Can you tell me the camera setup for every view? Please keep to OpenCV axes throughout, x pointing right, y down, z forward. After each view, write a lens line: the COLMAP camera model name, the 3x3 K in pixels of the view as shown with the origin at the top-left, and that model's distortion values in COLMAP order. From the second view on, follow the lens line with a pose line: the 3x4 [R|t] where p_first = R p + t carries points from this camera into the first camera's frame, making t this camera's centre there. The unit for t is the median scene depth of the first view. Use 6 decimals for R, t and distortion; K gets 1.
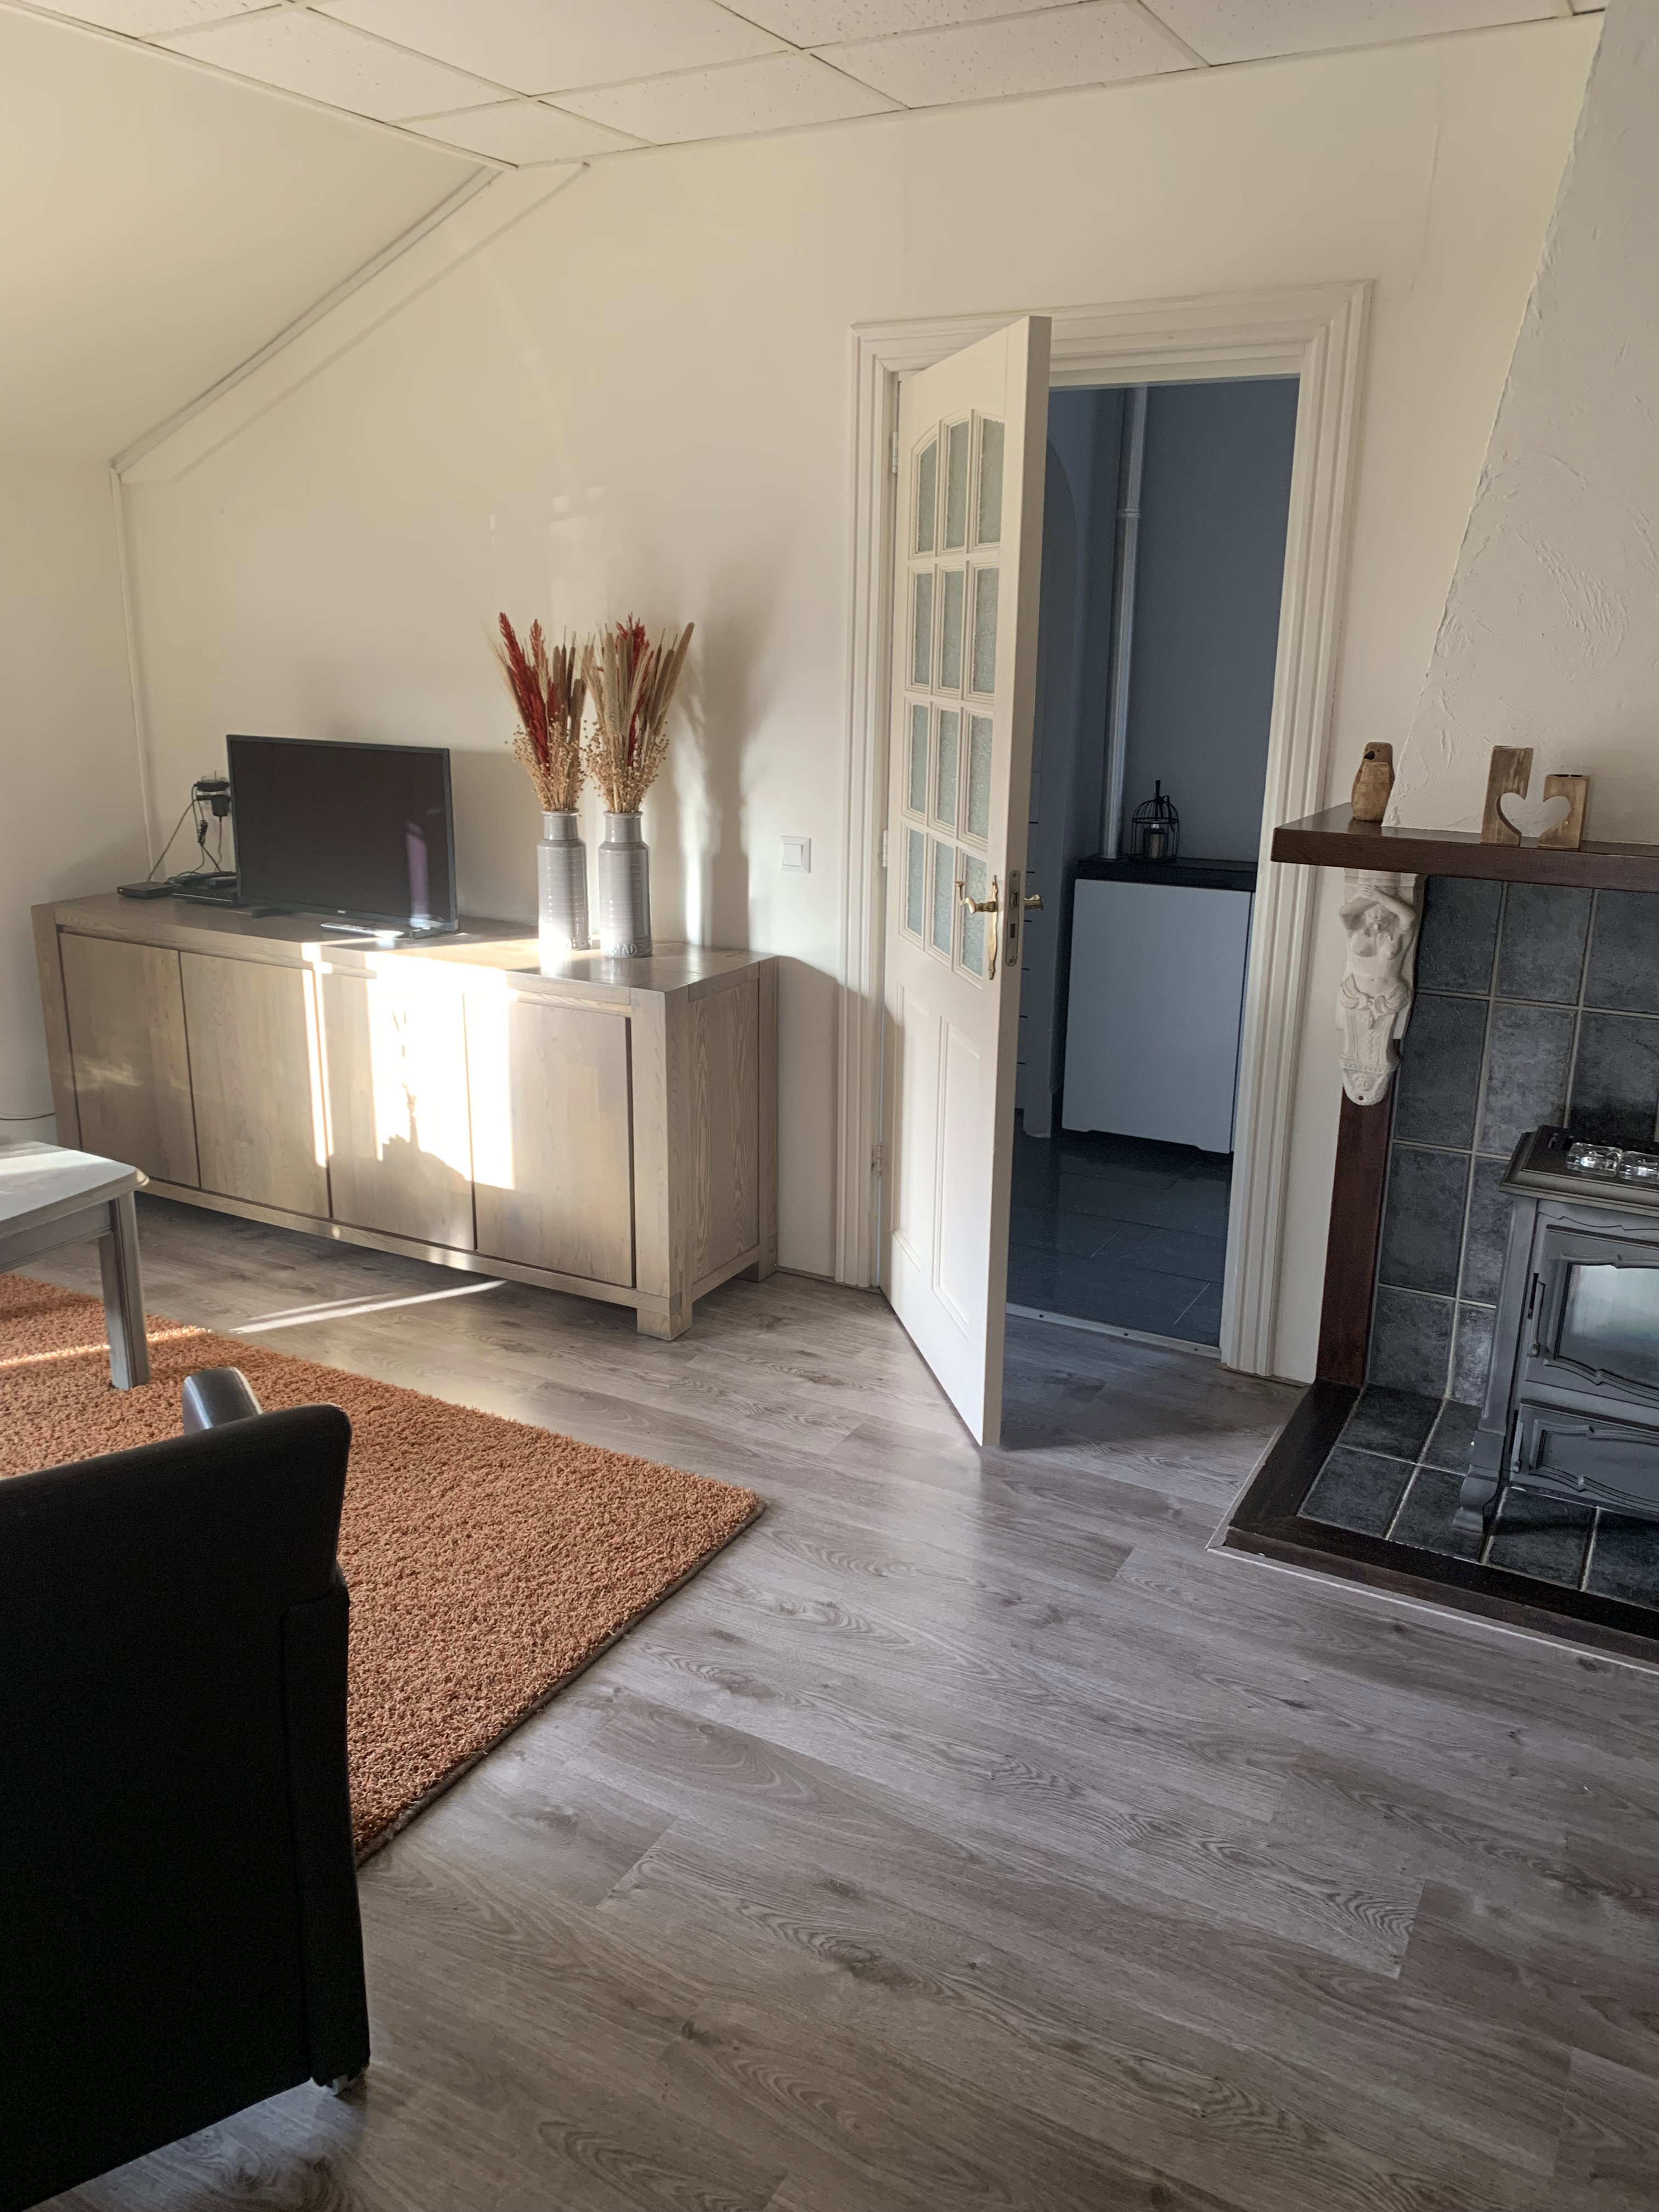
lens RADIAL K [[1693.1, 0, 805.1], [0, 1693.1, 1083.7], [0, 0, 1]] dist [0.104305, -0.232861]
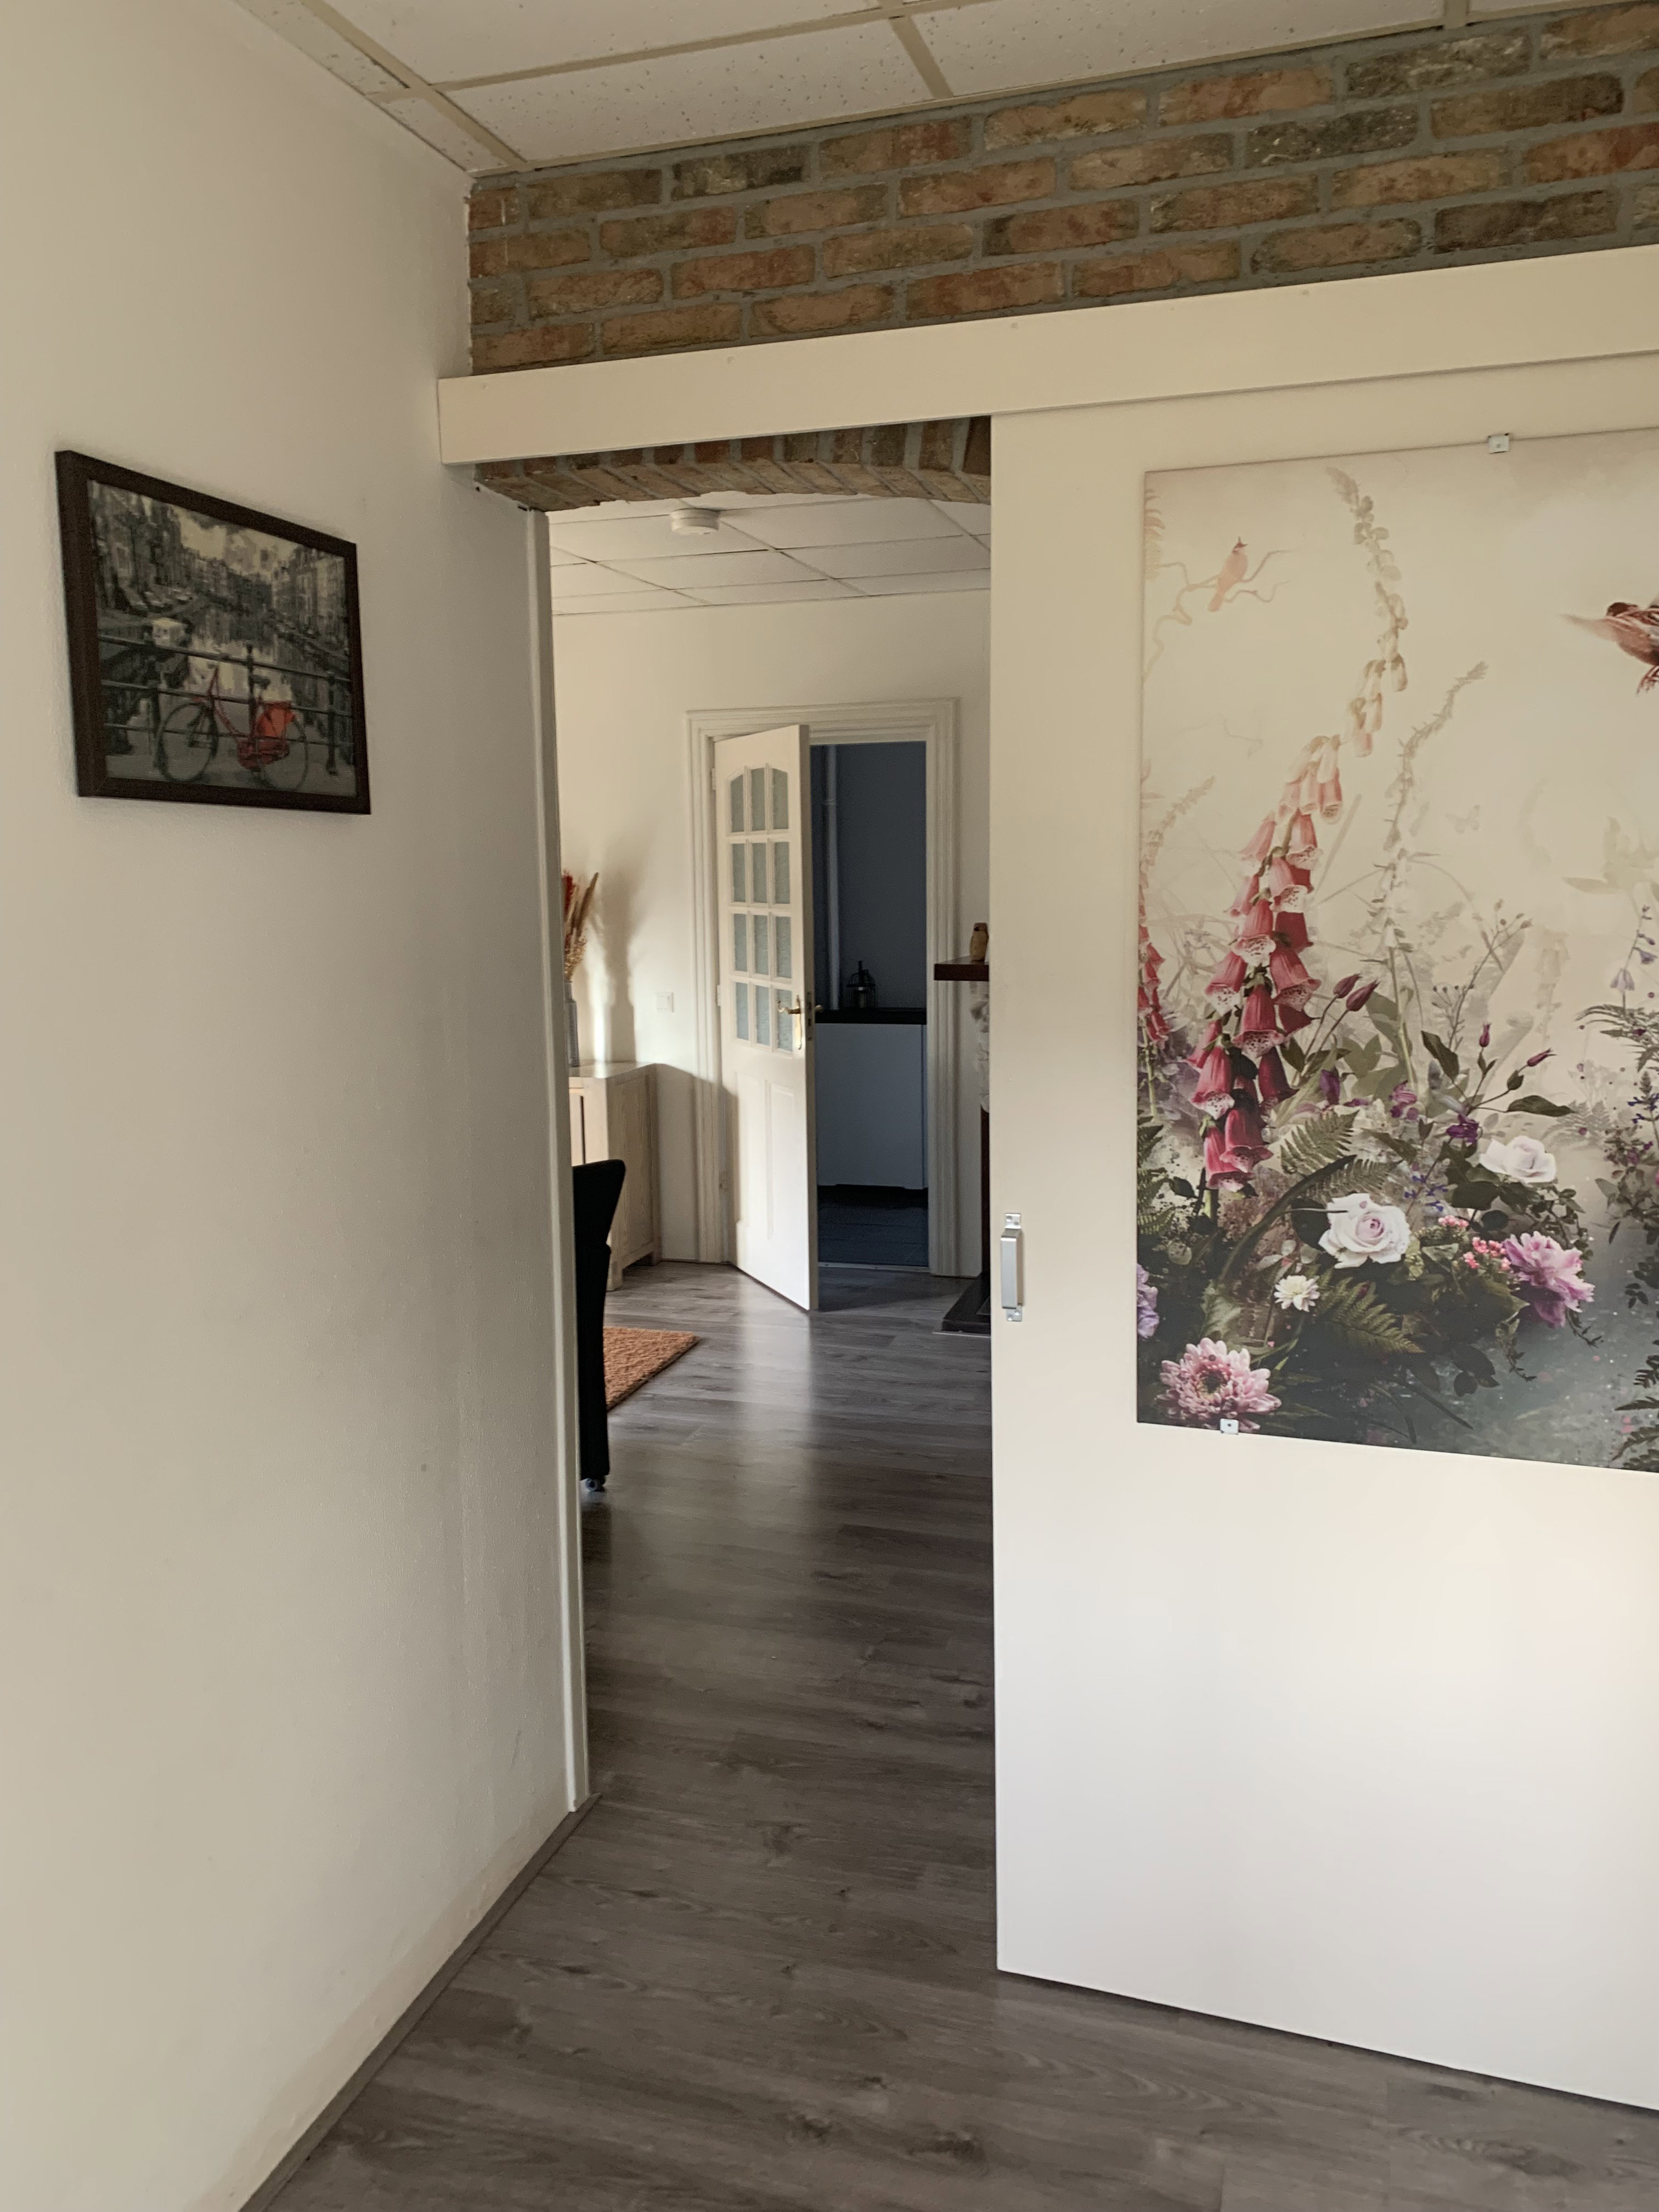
lens RADIAL K [[1686.5, 0, 829.5], [0, 1686.5, 1106.0], [0, 0, 1]] dist [-0.000922, -0.001008]
pose [[0.976941, -0.055348, 0.206210, -0.227089], [0.080339, 0.990128, -0.114856, 0.200173], [-0.197817, 0.128774, 0.971744, -0.758326]]
